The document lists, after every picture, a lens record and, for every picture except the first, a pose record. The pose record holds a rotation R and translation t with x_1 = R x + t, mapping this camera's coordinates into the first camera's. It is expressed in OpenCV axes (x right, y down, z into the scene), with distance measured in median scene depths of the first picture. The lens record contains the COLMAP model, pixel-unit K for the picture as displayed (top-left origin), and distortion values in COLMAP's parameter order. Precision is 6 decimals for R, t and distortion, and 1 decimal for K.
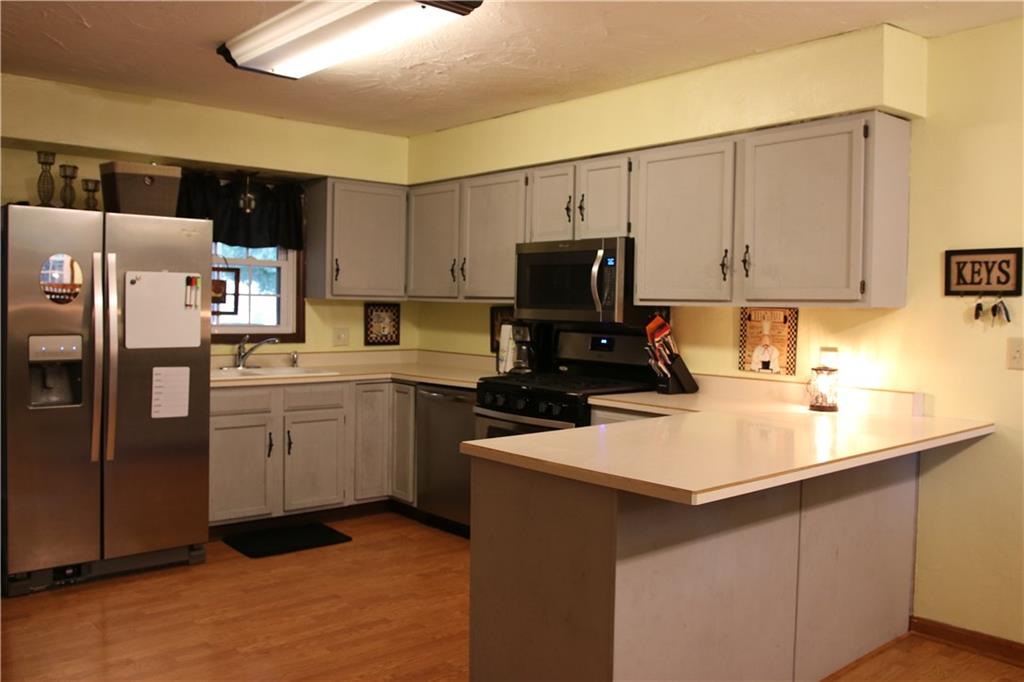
lens RADIAL K [[856.6, 0, 512.0], [0, 856.6, 341.0], [0, 0, 1]] dist [-0.087502, 0.078491]
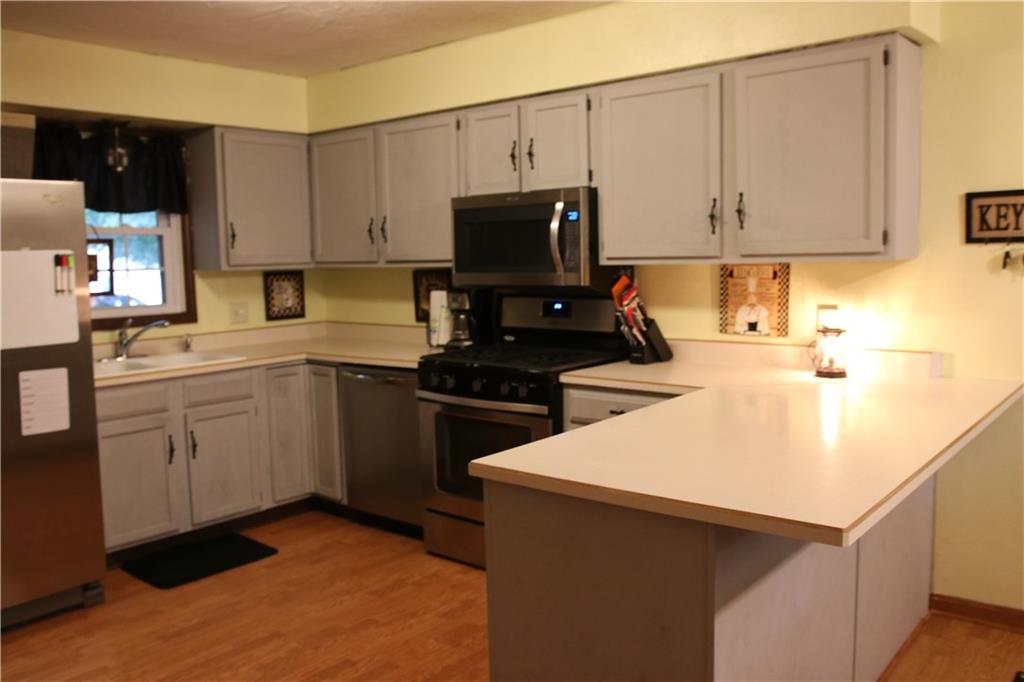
lens RADIAL K [[856.6, 0, 512.0], [0, 856.6, 341.0], [0, 0, 1]] dist [-0.087502, 0.078491]
pose [[0.986238, -0.057467, 0.155023, -0.078649], [0.048204, 0.996857, 0.062865, -0.021708], [-0.158149, -0.054527, 0.985909, 0.135568]]
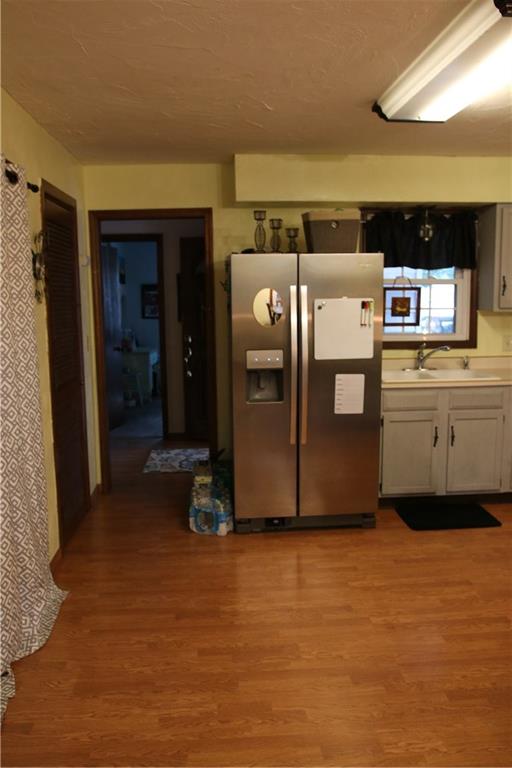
lens RADIAL K [[642.5, 0, 256.6], [0, 642.5, 386.8], [0, 0, 1]] dist [-0.087502, 0.078491]
pose [[0.802373, 0.055534, -0.594233, 0.046048], [0.003111, 0.995259, 0.097213, -0.038264], [0.596814, -0.079850, 0.798396, 0.138936]]
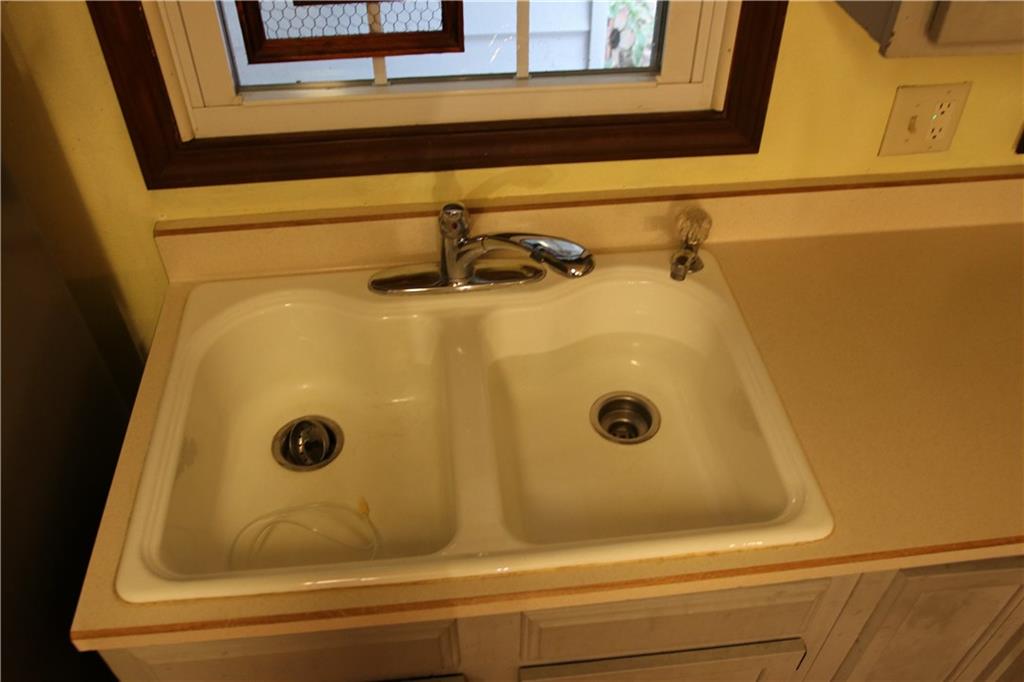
lens RADIAL K [[844.2, 0, 512.0], [0, 844.2, 341.0], [0, 0, 1]] dist [-0.082807, 0.066692]
pose [[0.821167, 0.373835, -0.431198, -0.216618], [-0.005732, 0.760940, 0.648797, -0.132510], [0.570659, -0.530299, 0.627002, 0.954669]]
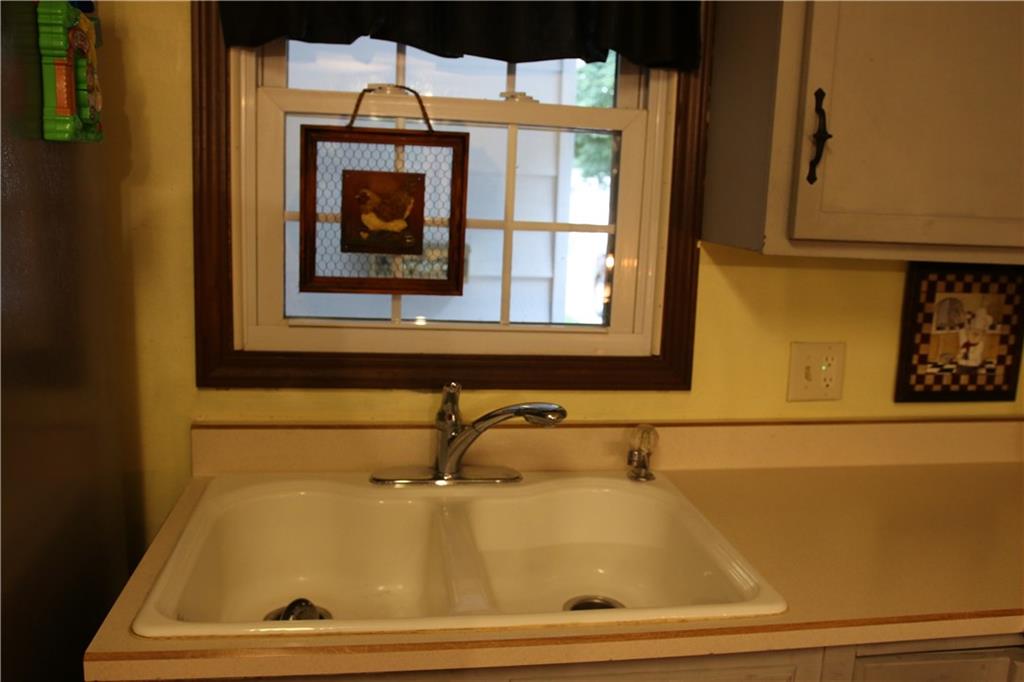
lens RADIAL K [[856.6, 0, 512.0], [0, 856.6, 341.0], [0, 0, 1]] dist [-0.087502, 0.078491]
pose [[0.846885, 0.106928, -0.520915, -0.171807], [-0.045250, 0.990513, 0.129756, -0.061989], [0.529848, -0.086317, 0.843689, 0.869449]]
